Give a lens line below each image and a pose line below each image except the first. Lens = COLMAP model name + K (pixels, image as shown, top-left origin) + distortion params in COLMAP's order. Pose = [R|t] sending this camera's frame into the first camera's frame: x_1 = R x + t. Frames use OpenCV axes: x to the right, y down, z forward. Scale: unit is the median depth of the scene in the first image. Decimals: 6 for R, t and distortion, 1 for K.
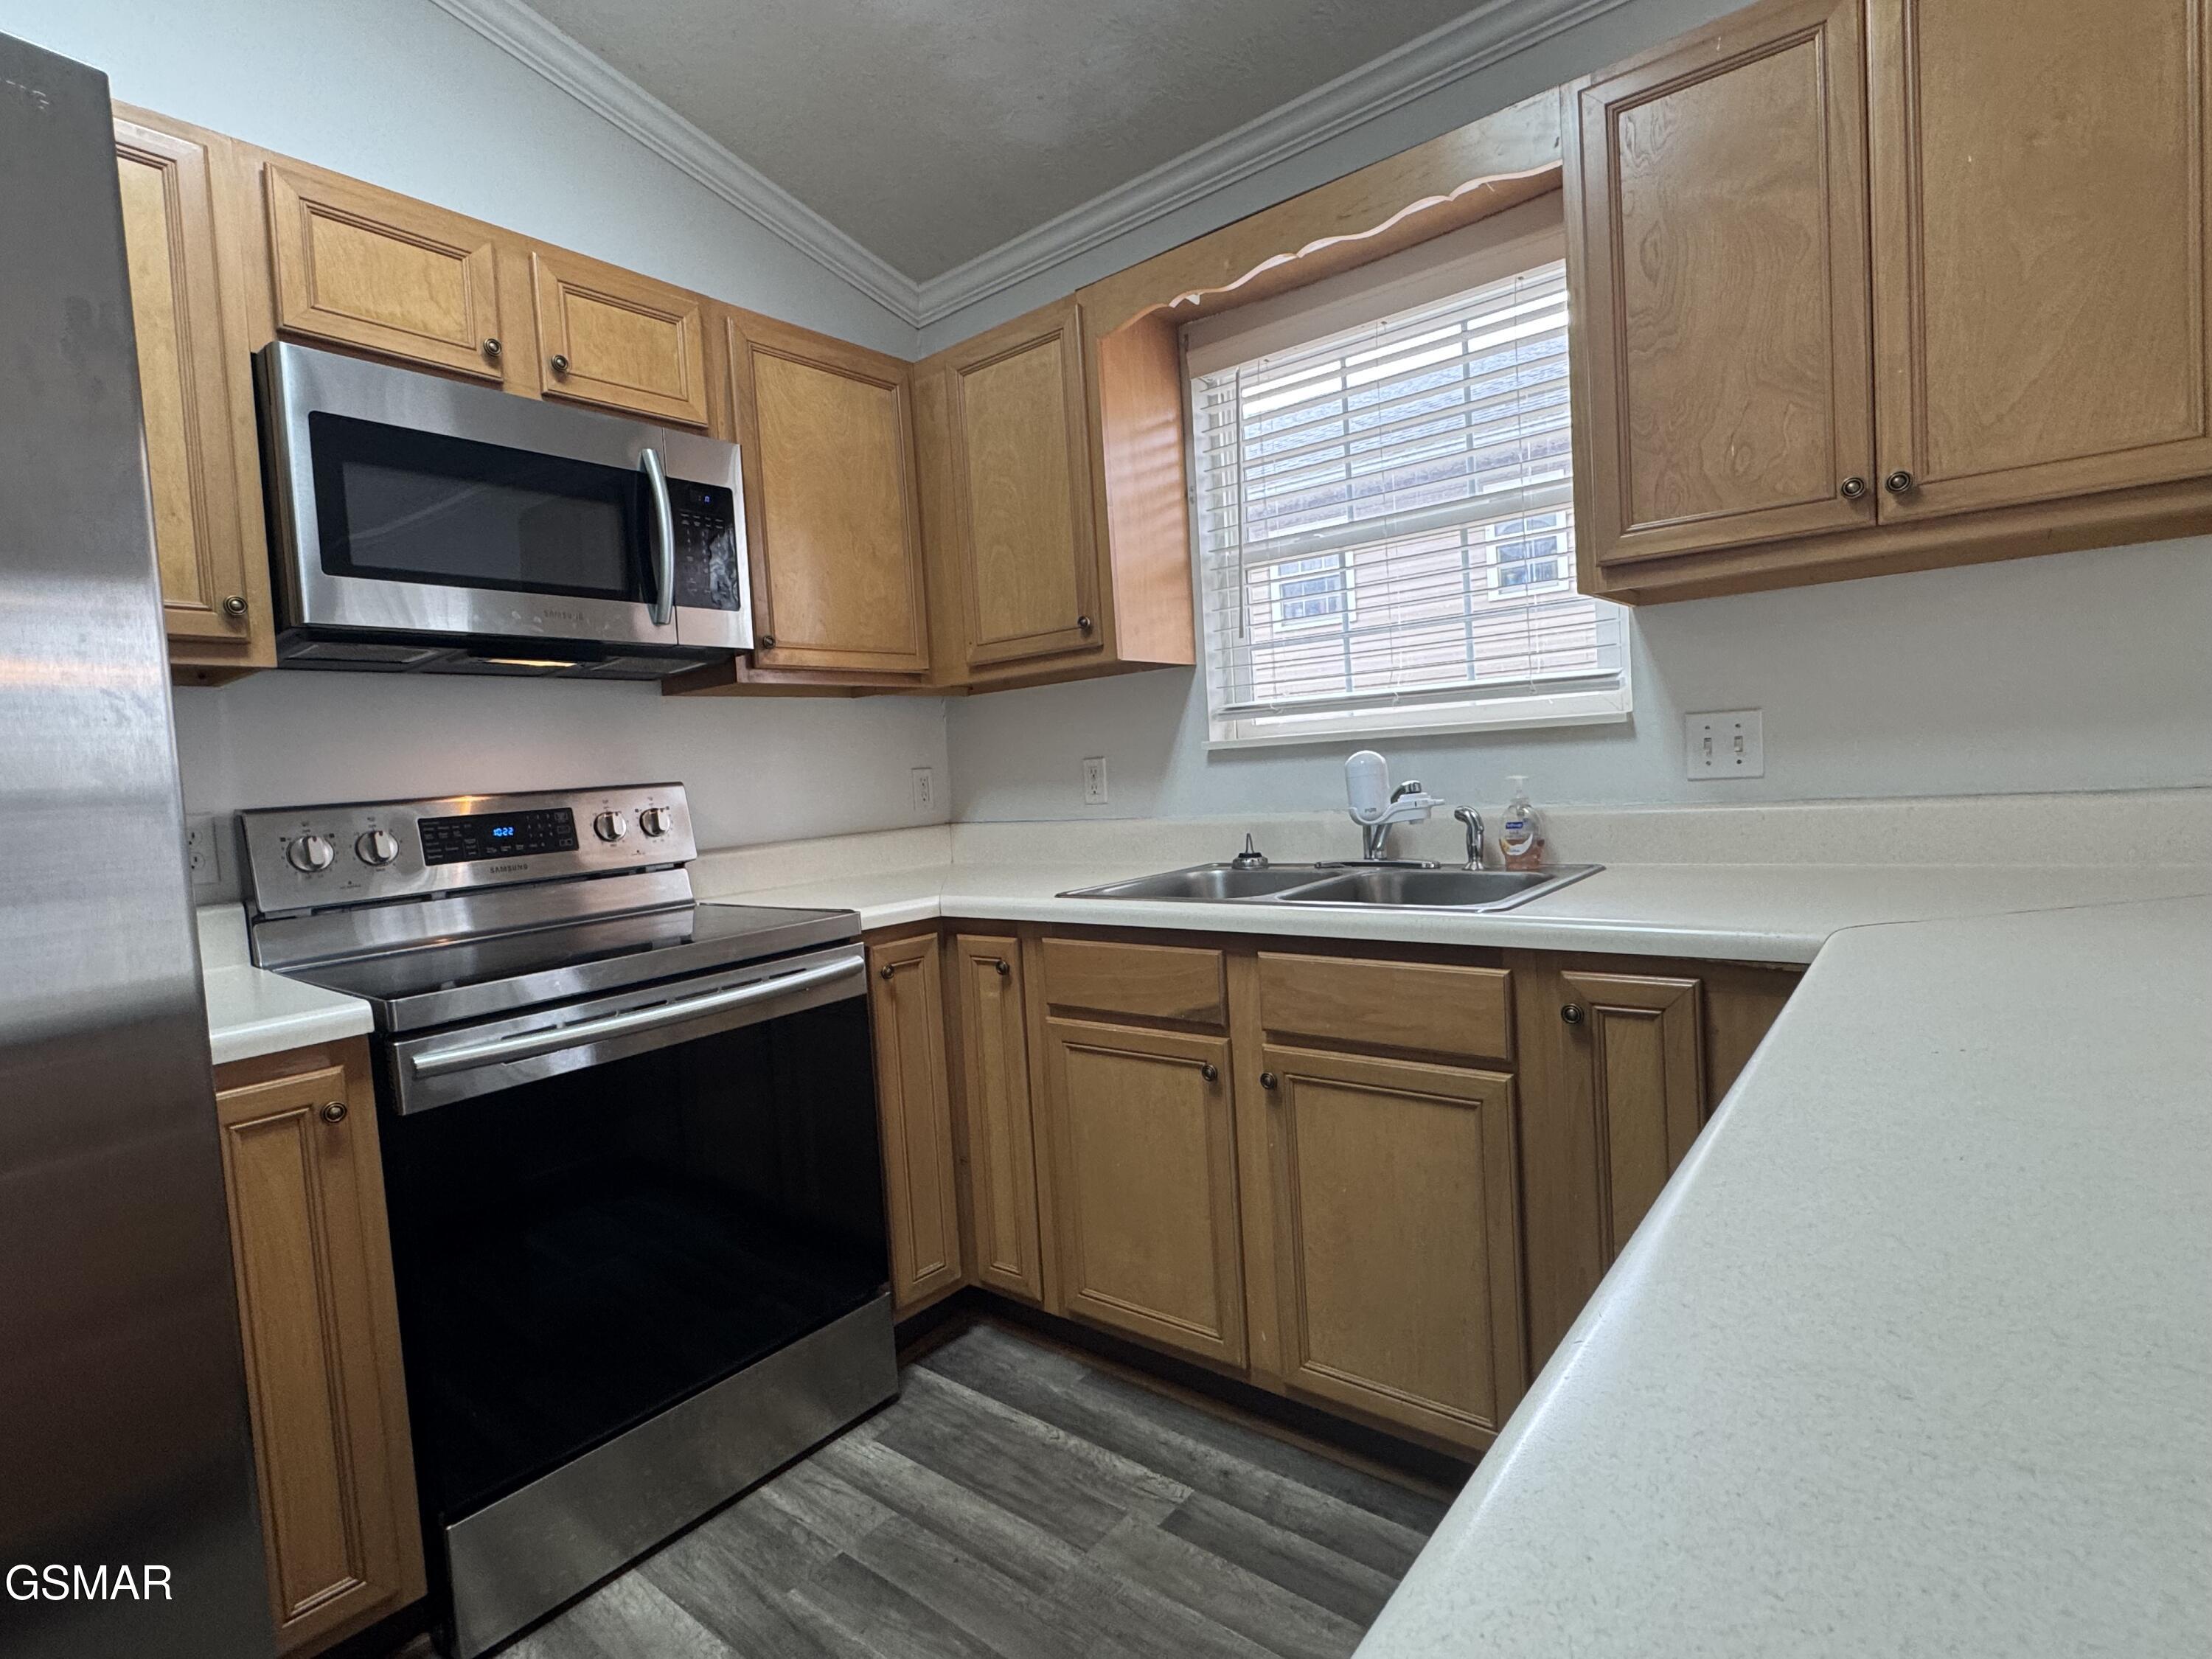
lens RADIAL K [[1078.7, 0, 1100.5], [0, 1078.7, 816.2], [0, 0, 1]] dist [-0.003866, 0.000418]
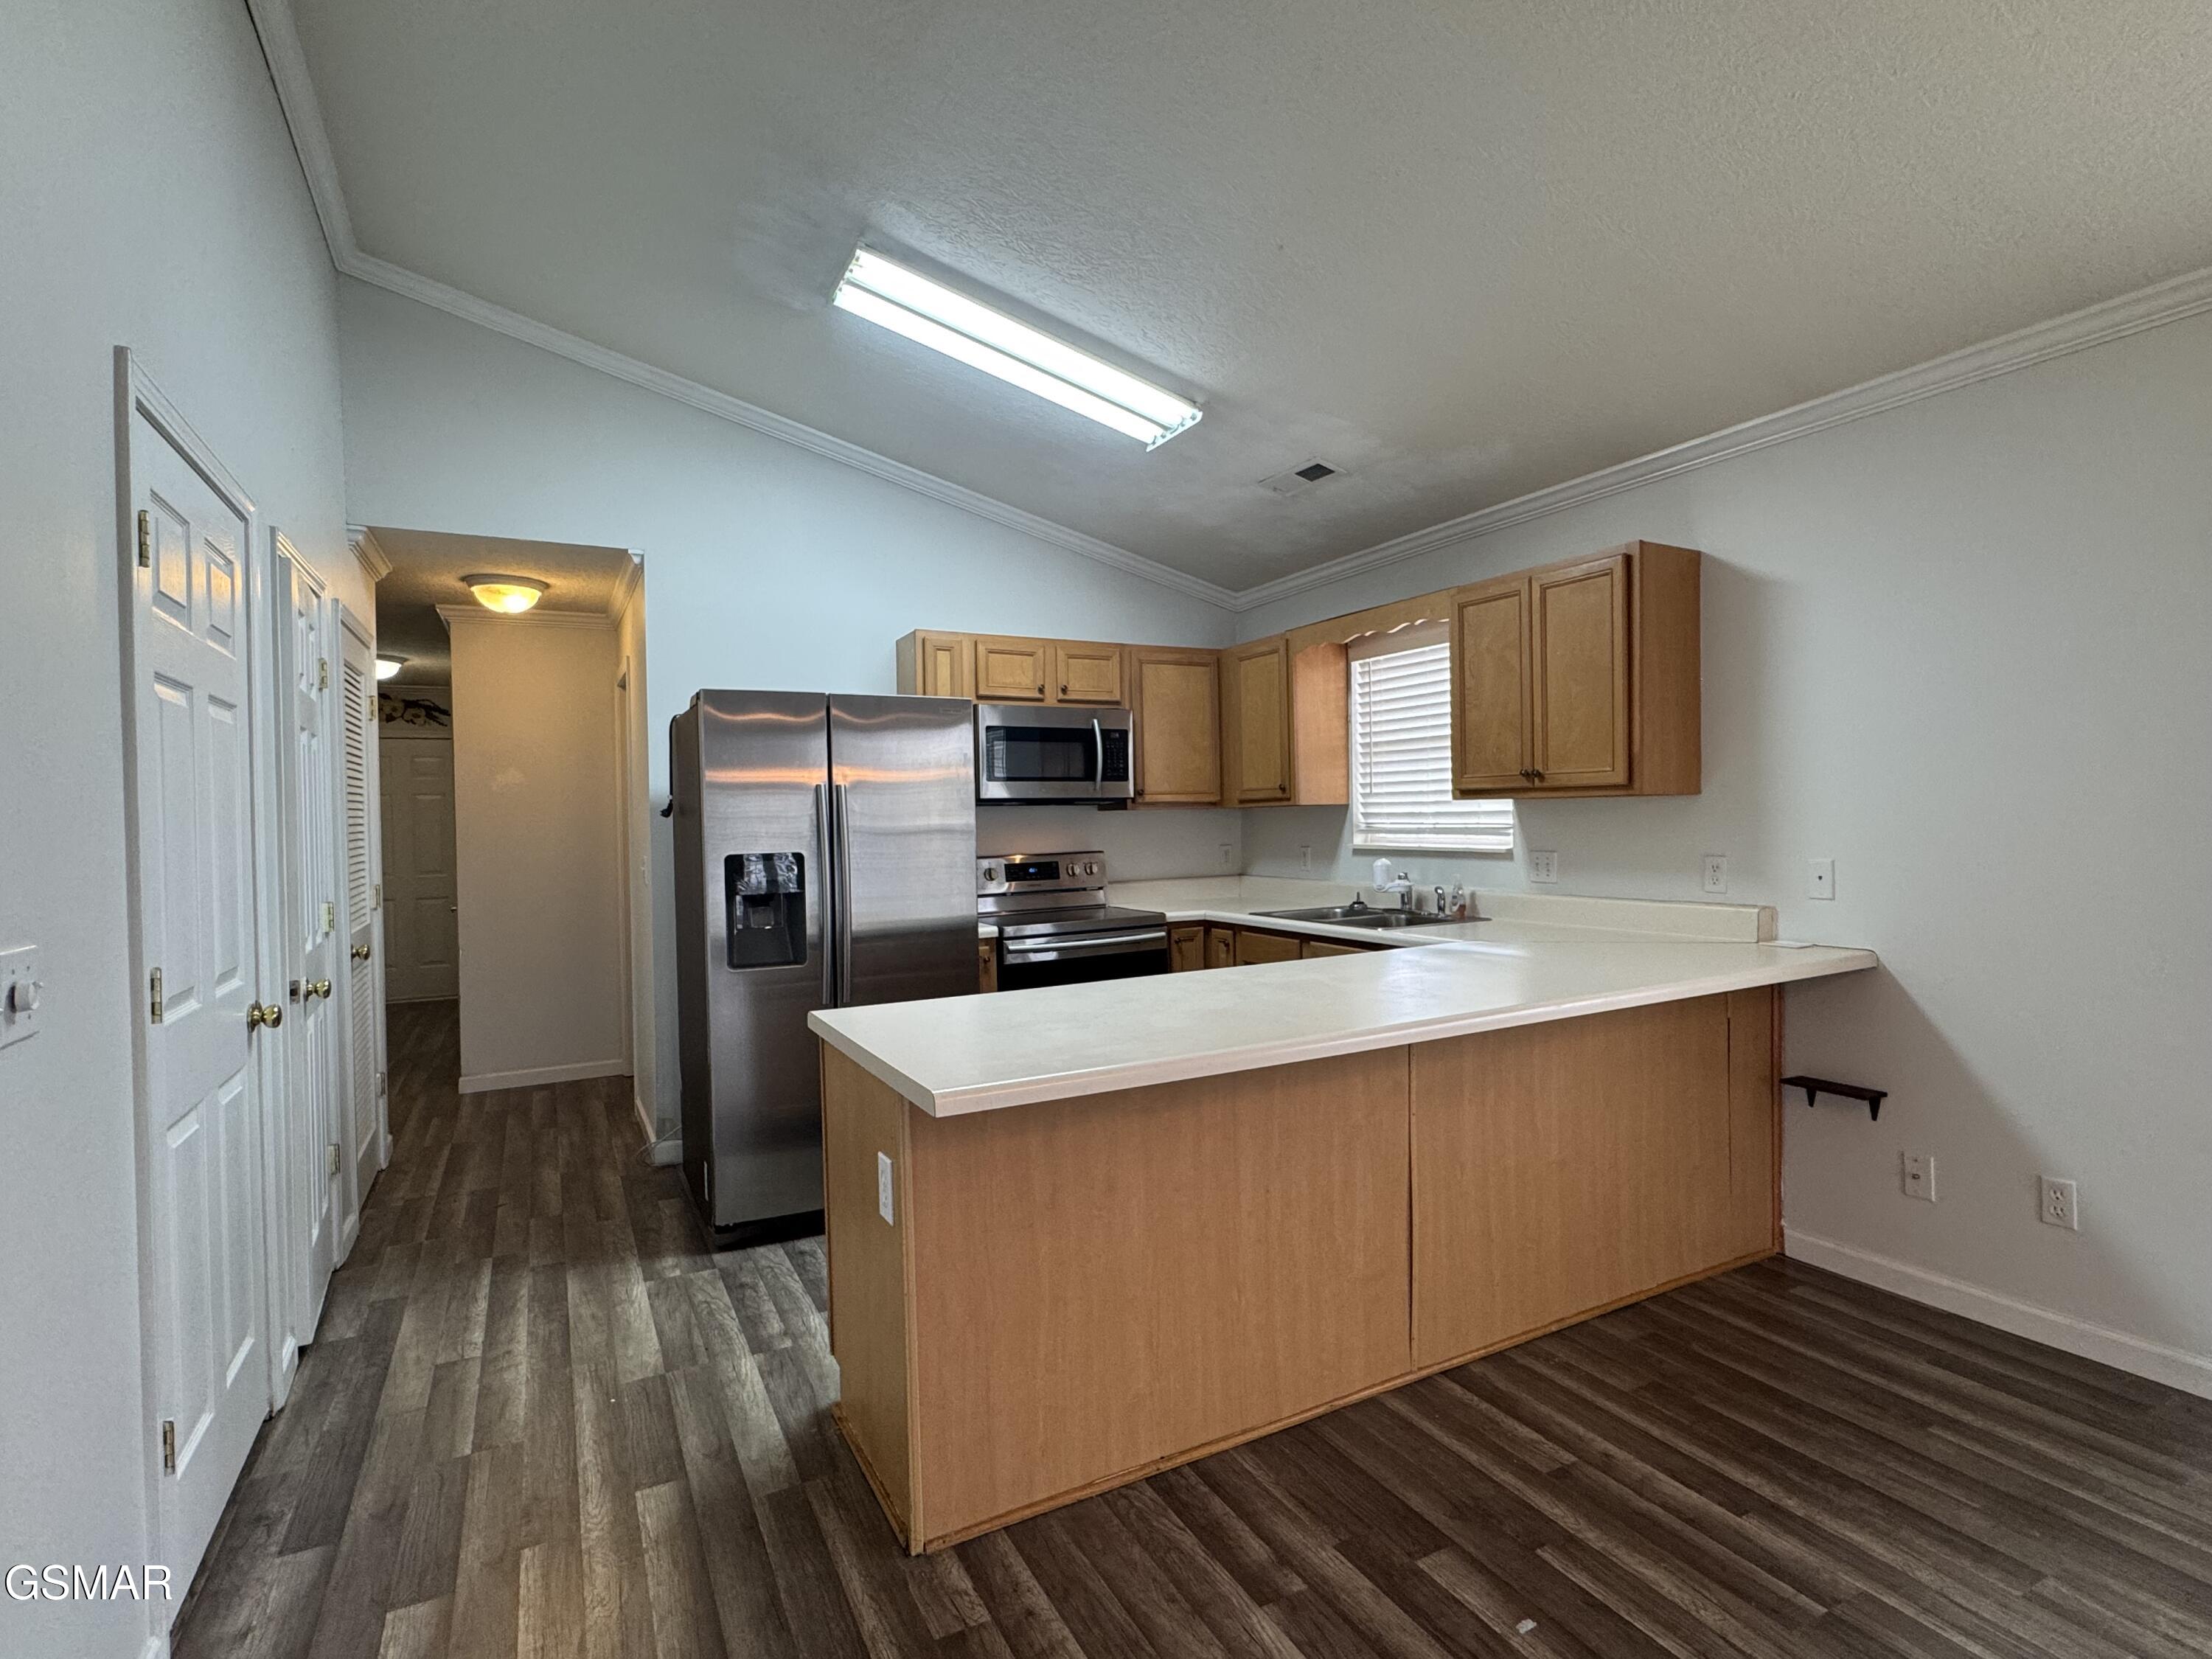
lens RADIAL K [[1078.7, 0, 1100.5], [0, 1078.7, 816.2], [0, 0, 1]] dist [-0.003866, 0.000418]
pose [[0.913892, 0.043066, -0.403666, 0.531888], [-0.054601, 0.998362, -0.017104, -0.068998], [0.402268, 0.037672, 0.914747, -1.107491]]
